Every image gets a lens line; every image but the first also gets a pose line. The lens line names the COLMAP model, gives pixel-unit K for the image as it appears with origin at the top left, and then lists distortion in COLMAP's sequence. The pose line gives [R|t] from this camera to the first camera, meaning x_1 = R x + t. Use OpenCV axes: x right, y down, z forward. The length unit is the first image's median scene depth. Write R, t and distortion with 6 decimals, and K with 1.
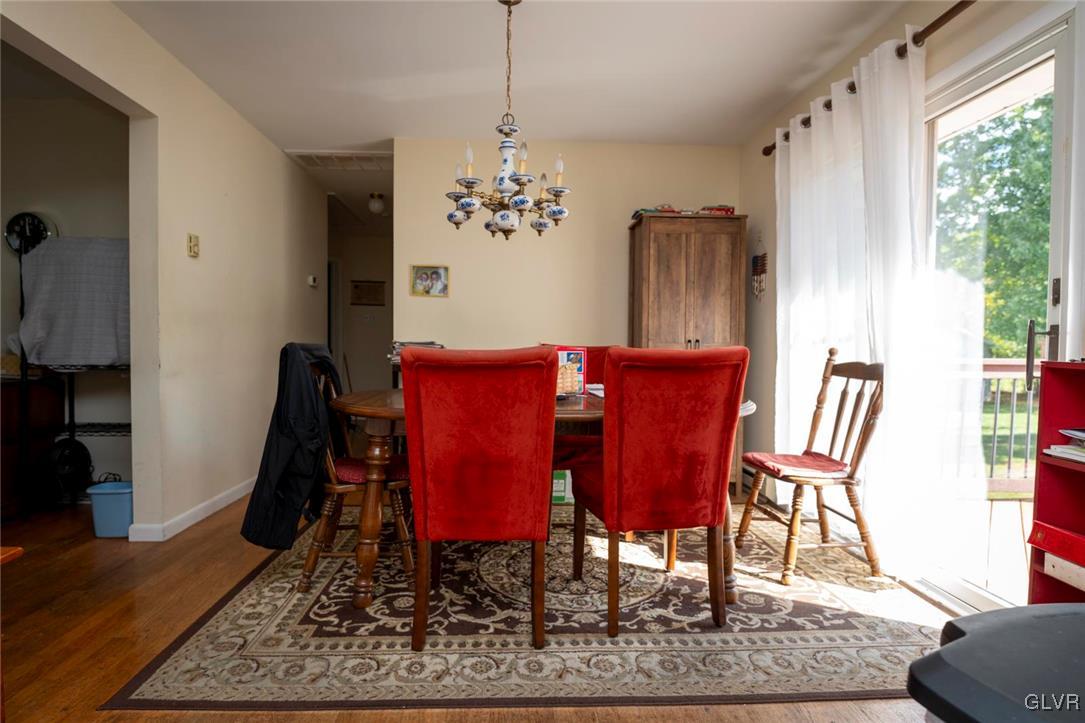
lens RADIAL K [[522.7, 0, 536.9], [0, 522.7, 363.0], [0, 0, 1]] dist [-0.010533, -0.002095]
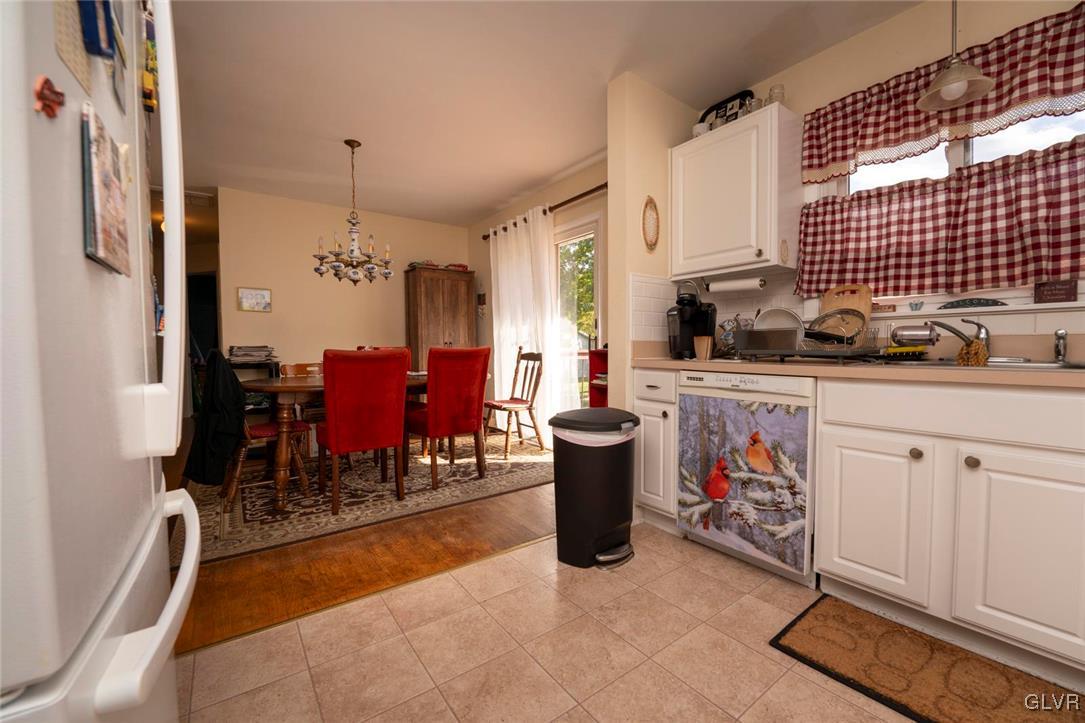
lens RADIAL K [[432.1, 0, 542.5], [0, 432.1, 361.5], [0, 0, 1]] dist [-0.018239, 0.000009]
pose [[0.832631, -0.036039, 0.552654, -0.339749], [0.032316, 0.999342, 0.016482, 0.007540], [-0.552885, 0.004136, 0.833248, -0.518321]]
